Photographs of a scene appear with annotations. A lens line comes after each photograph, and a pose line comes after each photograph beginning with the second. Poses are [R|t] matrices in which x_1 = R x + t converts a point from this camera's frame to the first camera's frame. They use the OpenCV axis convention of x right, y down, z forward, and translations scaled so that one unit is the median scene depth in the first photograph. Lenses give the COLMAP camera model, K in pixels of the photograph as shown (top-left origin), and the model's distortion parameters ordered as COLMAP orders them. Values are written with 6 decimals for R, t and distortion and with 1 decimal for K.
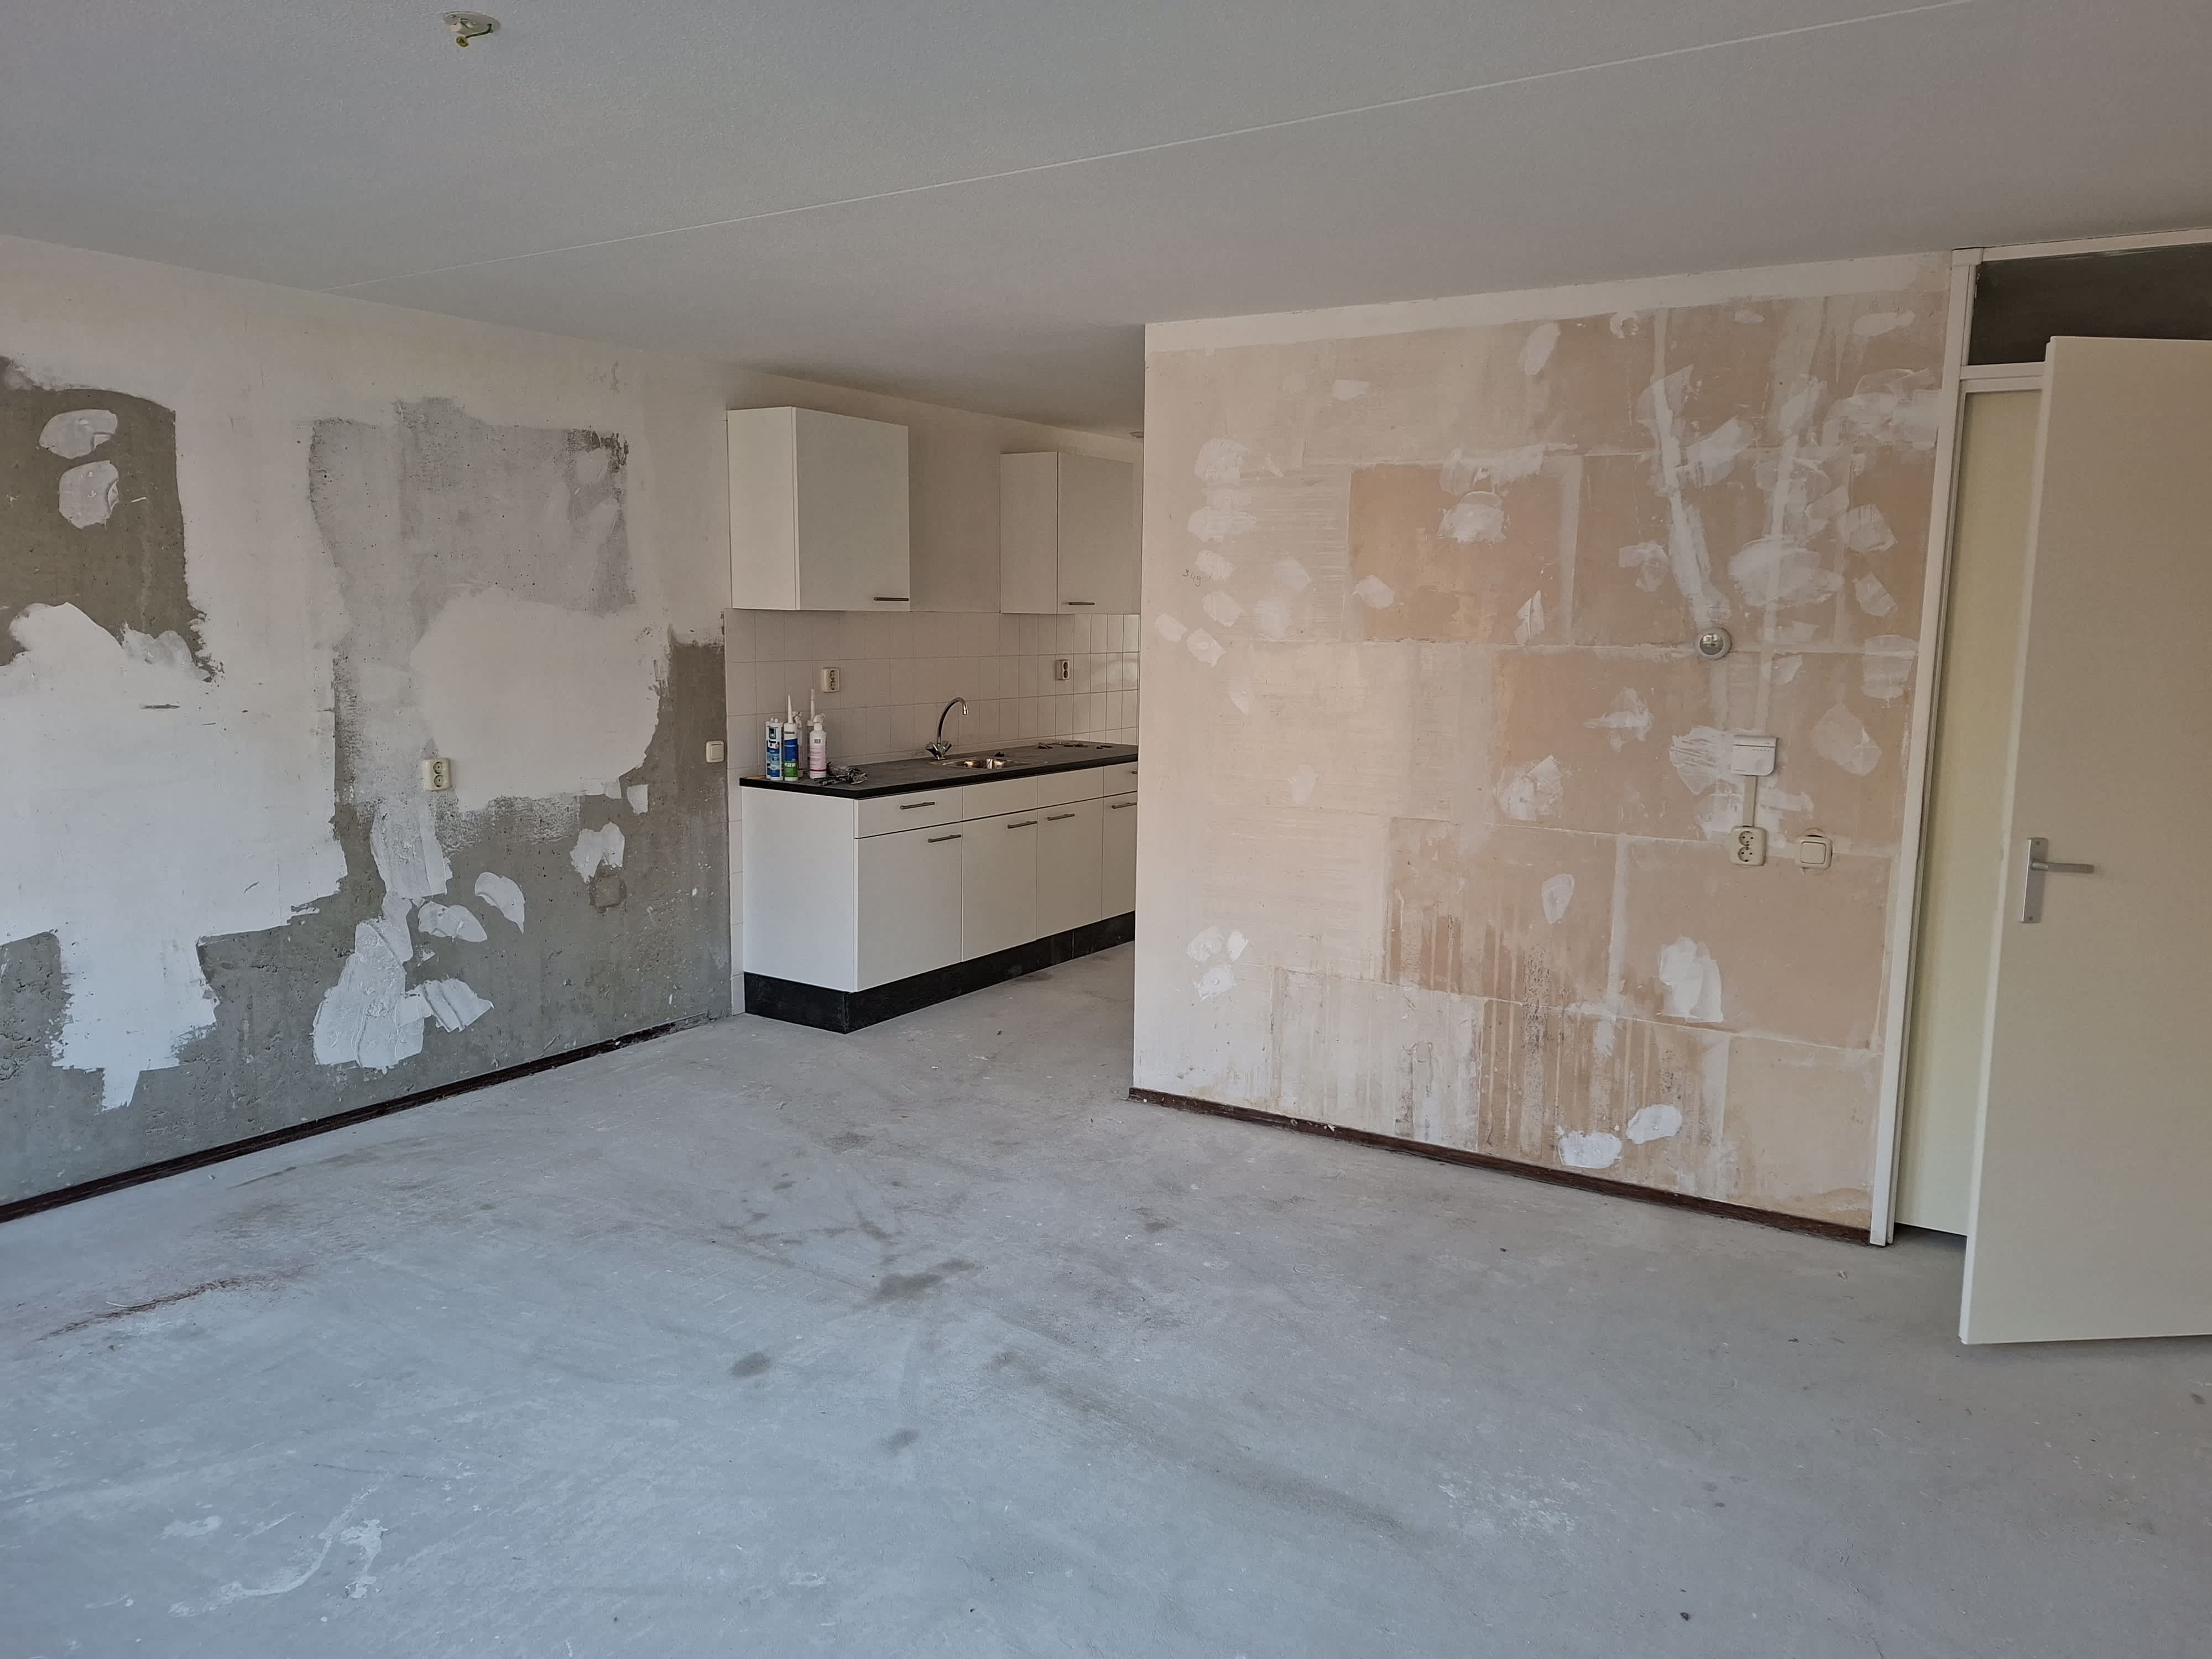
lens RADIAL K [[1492.4, 0, 1106.0], [0, 1492.4, 829.5], [0, 0, 1]] dist [0.058775, -0.001968]
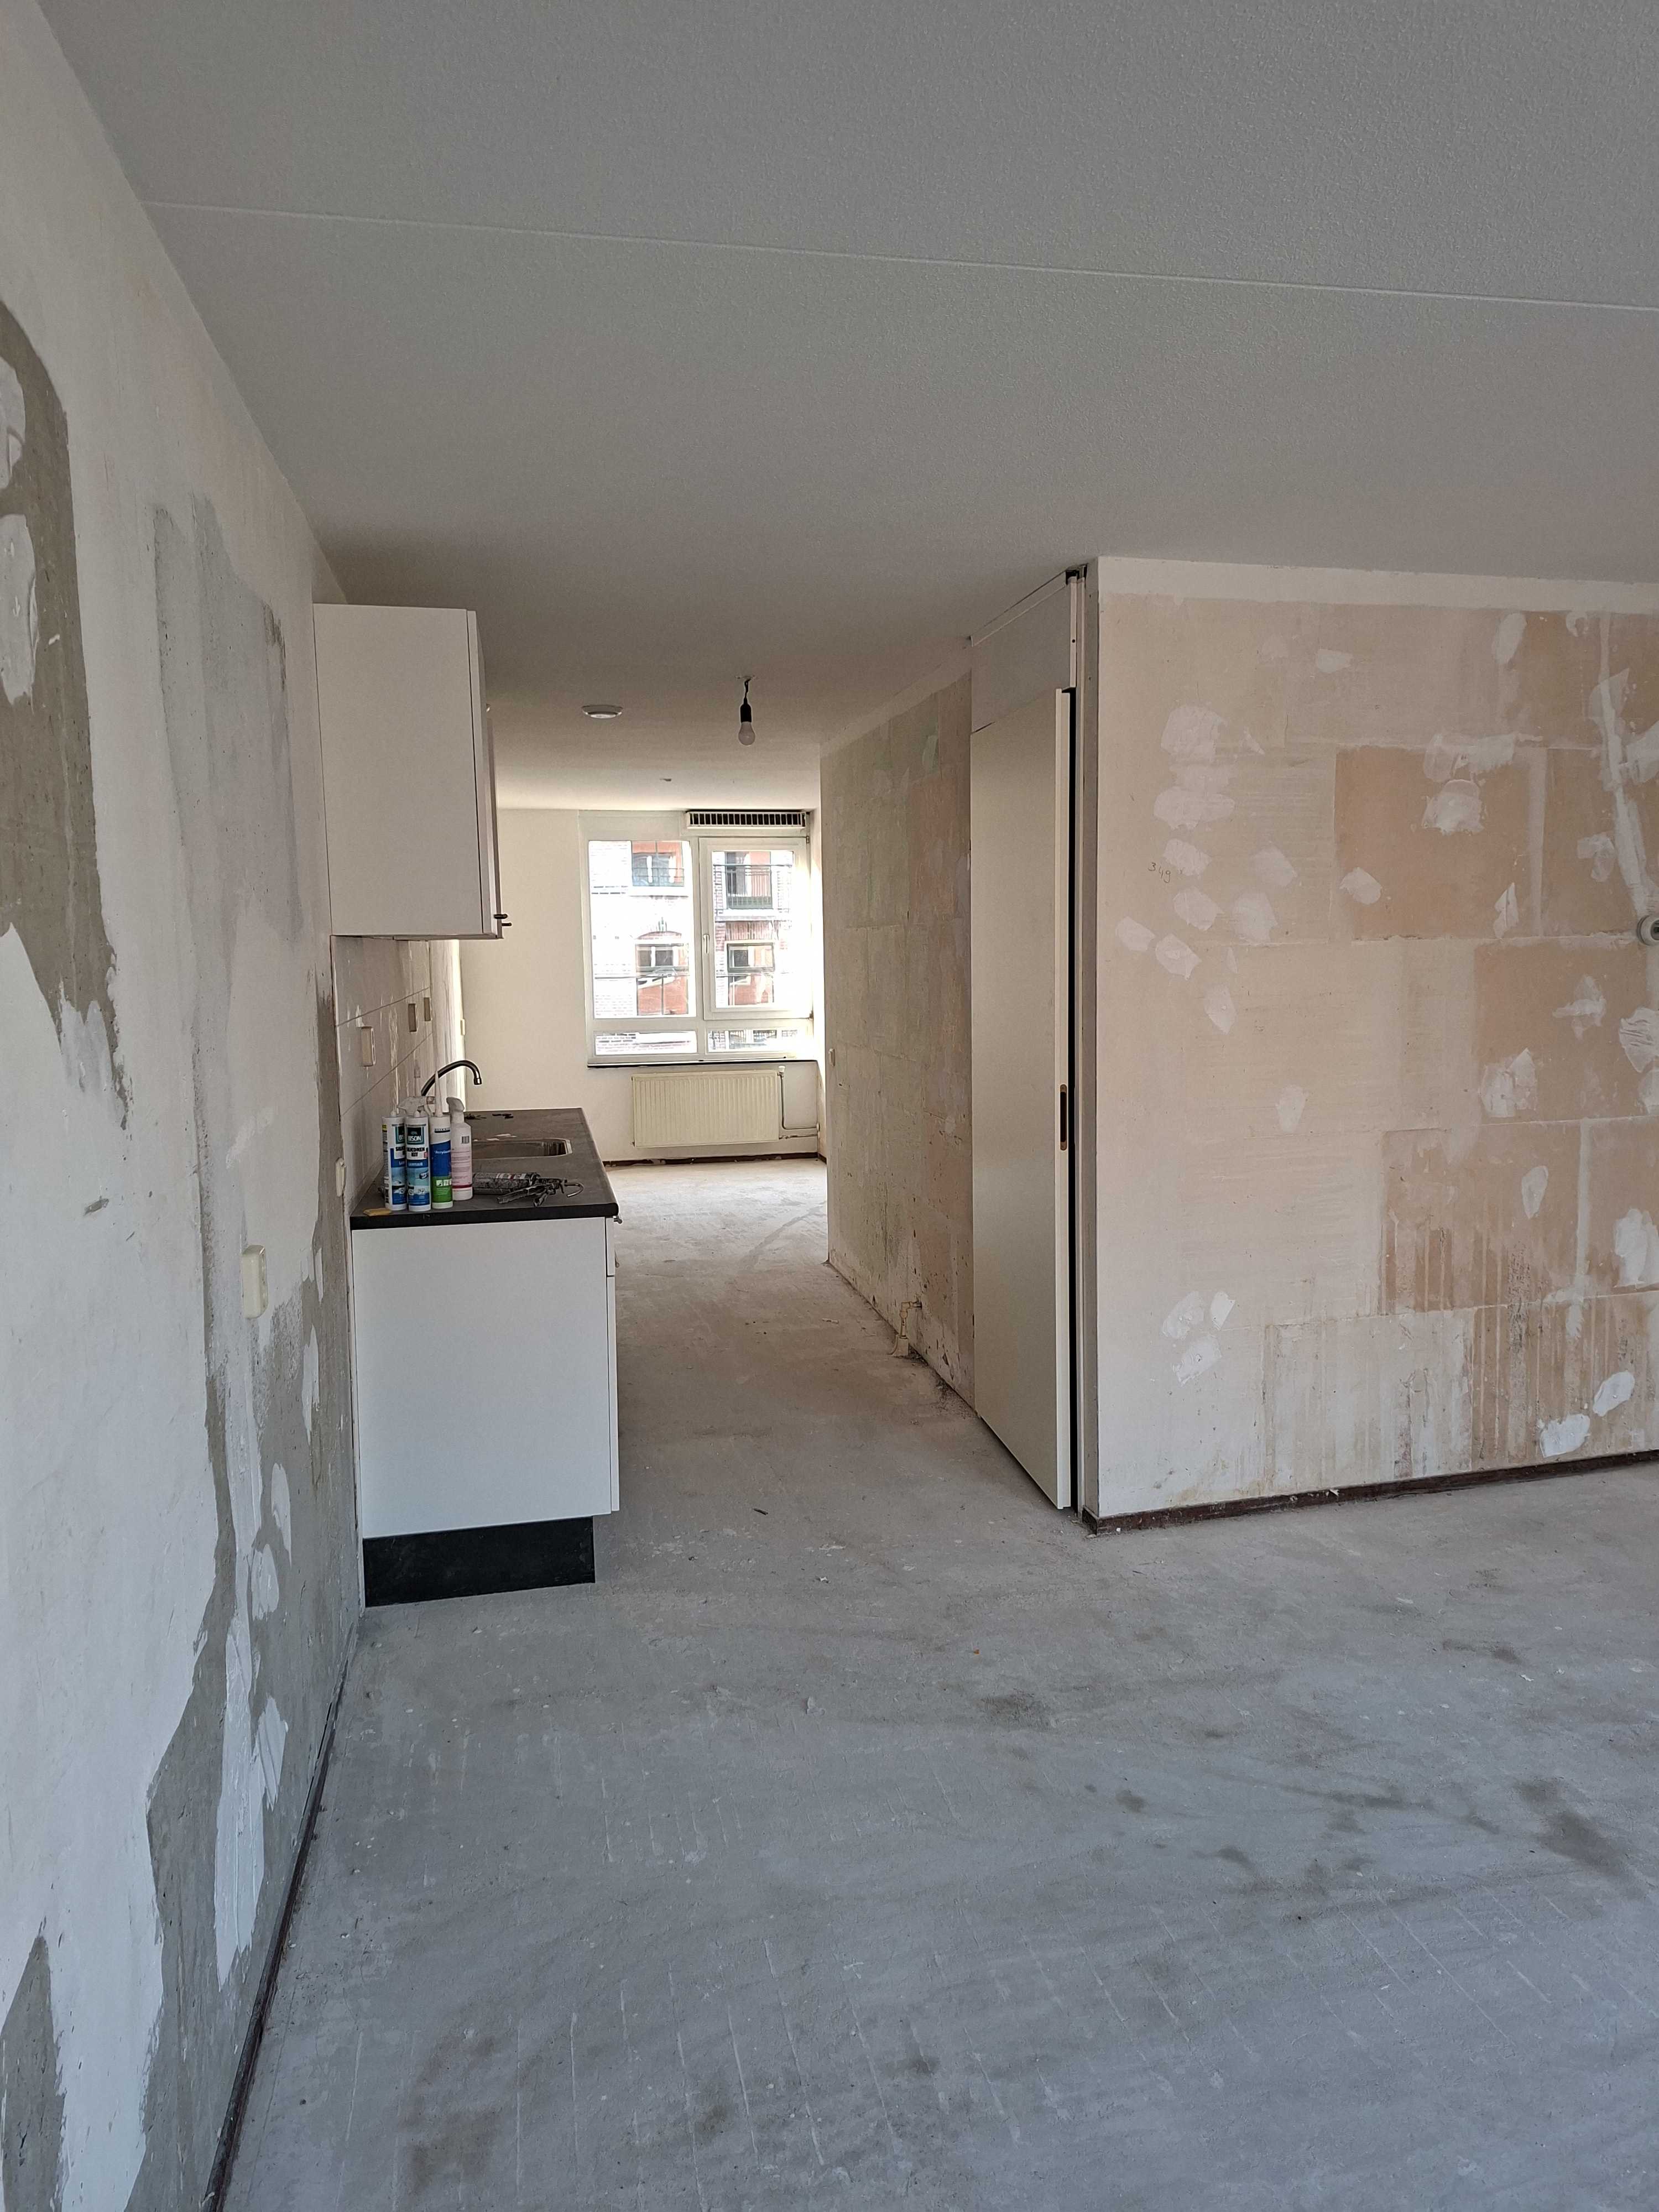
lens RADIAL K [[1541.7, 0, 829.5], [0, 1541.7, 1106.0], [0, 0, 1]] dist [0.026216, -0.003934]
pose [[0.710145, -0.103870, 0.696351, -0.735492], [0.130394, 0.991350, 0.014896, -0.085937], [-0.691875, 0.080221, 0.717547, 0.583349]]
